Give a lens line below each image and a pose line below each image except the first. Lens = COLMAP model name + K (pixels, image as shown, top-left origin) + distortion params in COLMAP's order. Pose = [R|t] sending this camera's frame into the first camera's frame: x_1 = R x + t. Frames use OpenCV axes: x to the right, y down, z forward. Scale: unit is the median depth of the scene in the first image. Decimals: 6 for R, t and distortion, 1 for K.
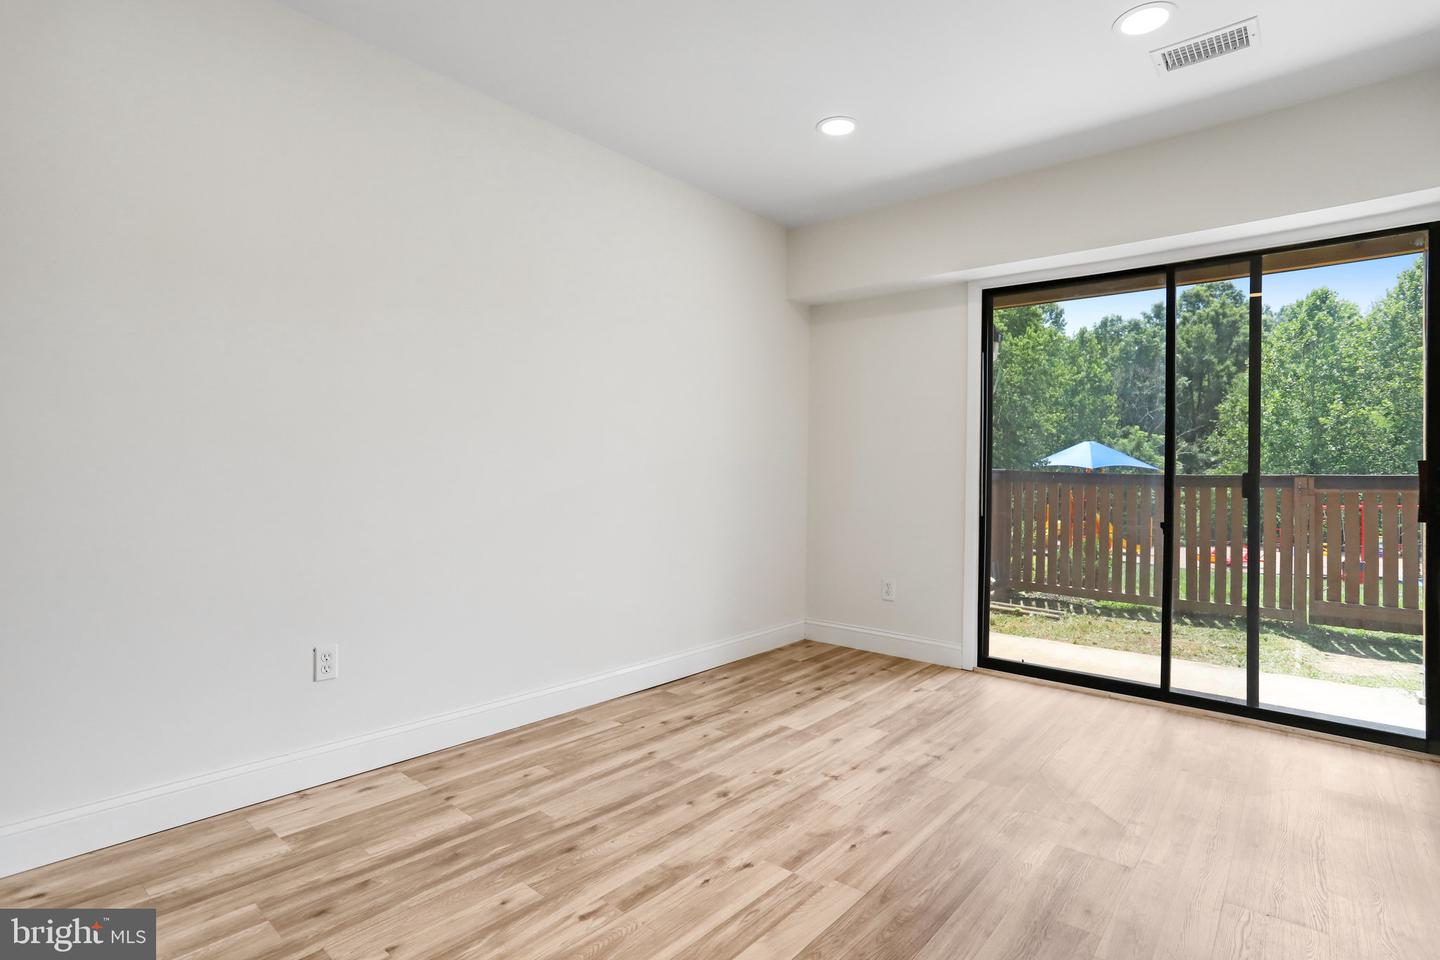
lens RADIAL K [[709.8, 0, 718.0], [0, 709.8, 477.4], [0, 0, 1]] dist [-0.069231, 0.030743]
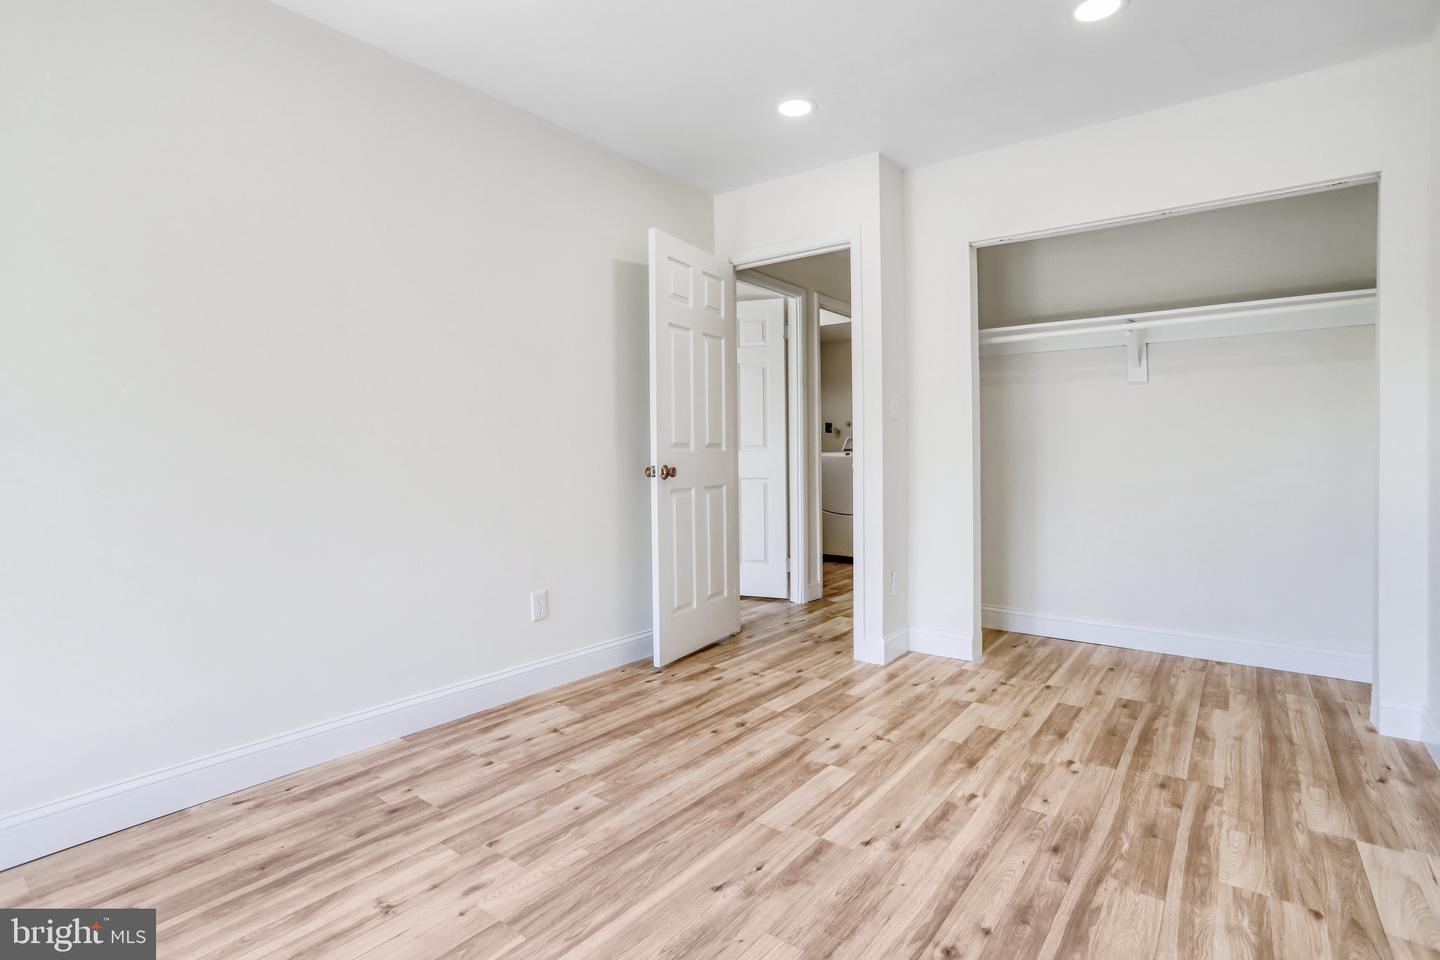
lens RADIAL K [[709.8, 0, 718.0], [0, 709.8, 477.4], [0, 0, 1]] dist [-0.069231, 0.030743]
pose [[-0.998318, -0.008185, -0.057400, 0.315609], [-0.010010, 0.999451, 0.031586, 0.001268], [0.057110, 0.032107, -0.997851, 1.953176]]
